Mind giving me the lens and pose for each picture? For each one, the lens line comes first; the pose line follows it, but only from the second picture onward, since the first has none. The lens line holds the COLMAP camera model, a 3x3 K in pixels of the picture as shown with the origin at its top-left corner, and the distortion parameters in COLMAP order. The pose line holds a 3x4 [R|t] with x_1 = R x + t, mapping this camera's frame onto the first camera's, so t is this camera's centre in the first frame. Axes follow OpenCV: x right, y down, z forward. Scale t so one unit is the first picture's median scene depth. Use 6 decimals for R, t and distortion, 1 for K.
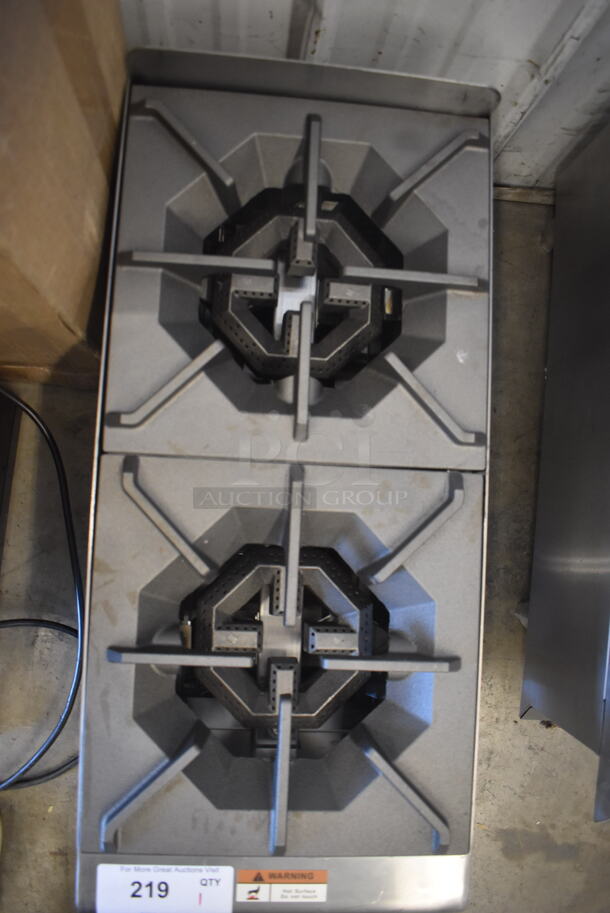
lens RADIAL K [[711.3, 0, 310.3], [0, 711.3, 455.9], [0, 0, 1]] dist [-0.091613, 0.007168]
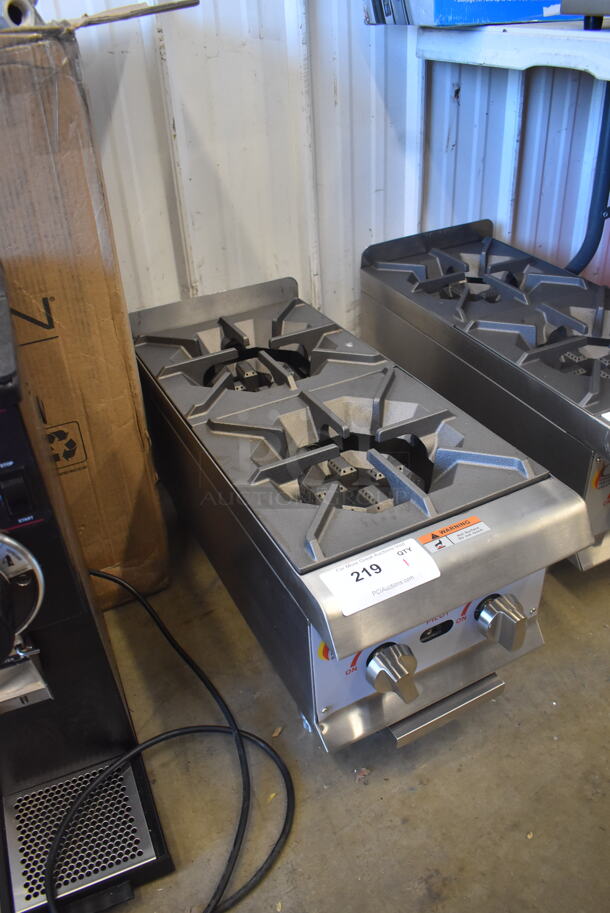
lens RADIAL K [[711.3, 0, 310.3], [0, 711.3, 455.9], [0, 0, 1]] dist [-0.091613, 0.007168]
pose [[0.855964, -0.397163, 0.331040, -0.636150], [0.506773, 0.517530, -0.689451, 1.307835], [0.102502, 0.757908, 0.644259, 0.029940]]
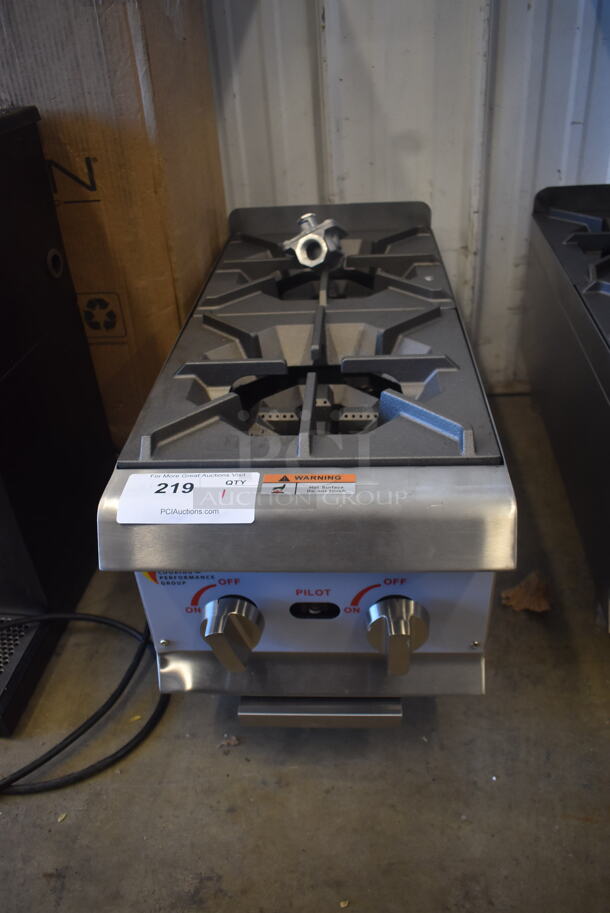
lens RADIAL K [[704.4, 0, 309.9], [0, 704.4, 458.8], [0, 0, 1]] dist [-0.094541, 0.008438]
pose [[0.987304, -0.126373, -0.096235, 0.060612], [0.002785, 0.619524, -0.784973, 1.376860], [0.158820, 0.774738, 0.612010, 0.365111]]
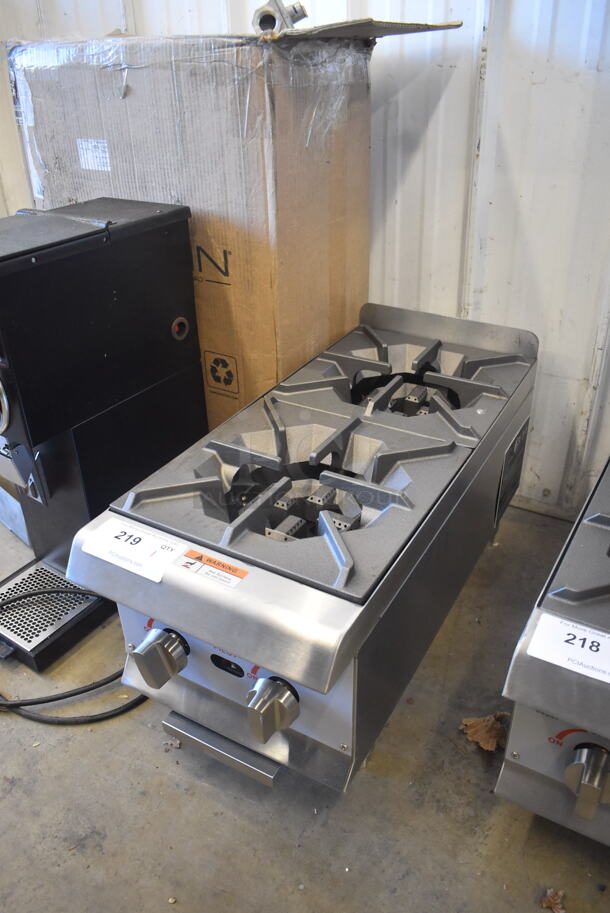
lens RADIAL K [[711.3, 0, 310.3], [0, 711.3, 455.9], [0, 0, 1]] dist [-0.091613, 0.007168]
pose [[0.884383, 0.132017, -0.447703, 0.654265], [-0.444818, 0.529014, -0.722690, 1.352371], [0.141434, 0.838281, 0.526575, 0.188753]]
